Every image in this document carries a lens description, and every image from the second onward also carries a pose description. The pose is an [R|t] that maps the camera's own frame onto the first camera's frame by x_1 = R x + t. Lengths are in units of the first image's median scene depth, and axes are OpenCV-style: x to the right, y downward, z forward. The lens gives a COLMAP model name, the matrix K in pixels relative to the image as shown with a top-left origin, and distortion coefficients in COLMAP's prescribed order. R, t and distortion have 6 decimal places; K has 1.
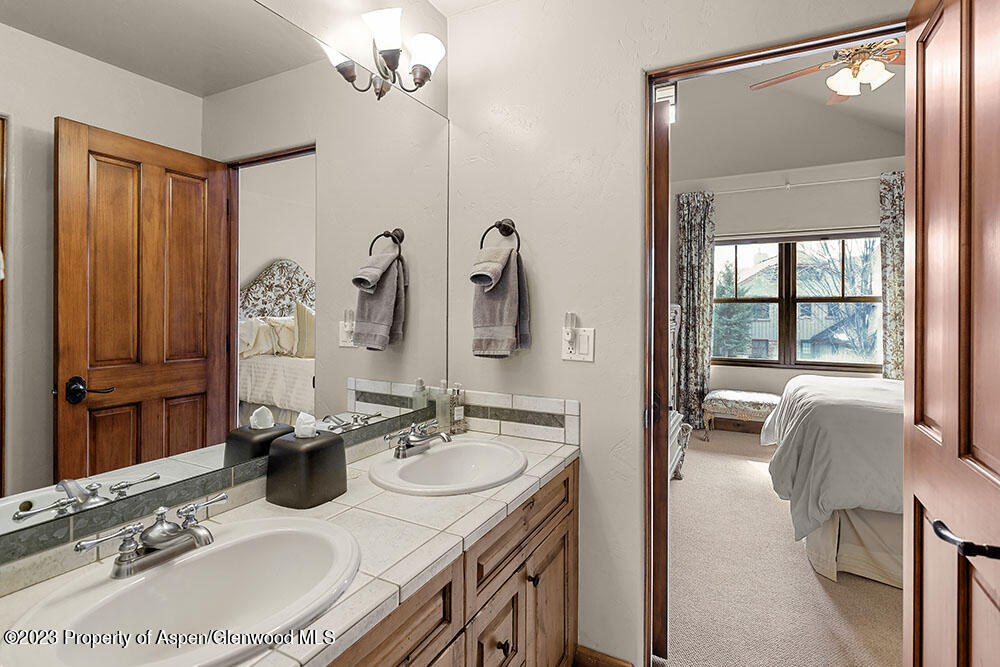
lens RADIAL K [[486.9, 0, 498.0], [0, 486.9, 304.4], [0, 0, 1]] dist [-0.001423, 0.000295]
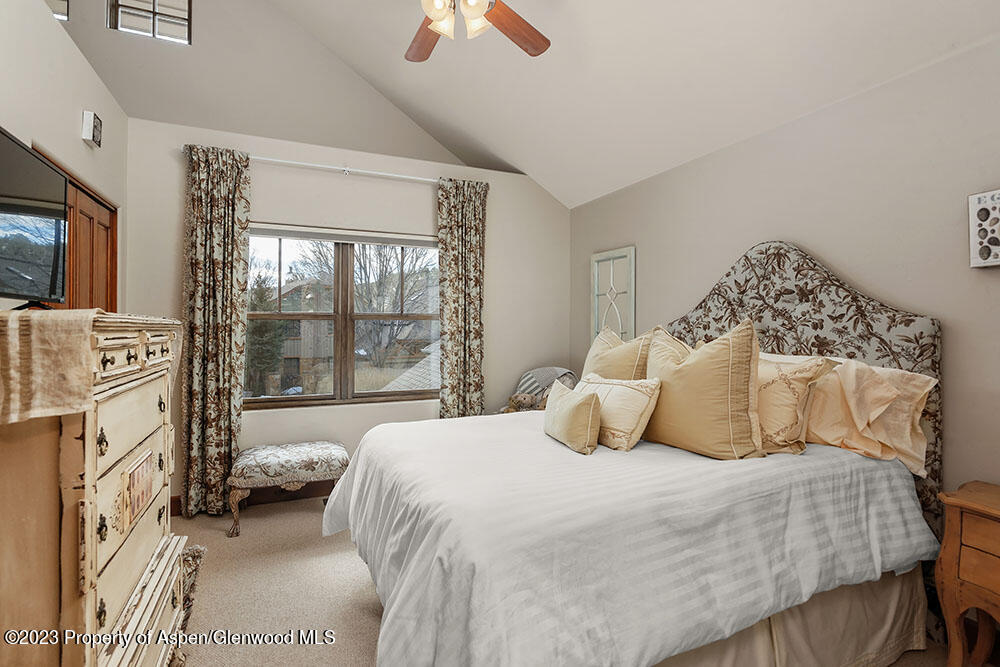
lens RADIAL K [[486.9, 0, 499.9], [0, 486.9, 322.6], [0, 0, 1]] dist [-0.001423, 0.000295]
pose [[0.616594, 0.003548, 0.787273, 0.128010], [-0.007470, 0.999971, 0.001344, -0.001797], [-0.787246, -0.006709, 0.616603, 0.308168]]
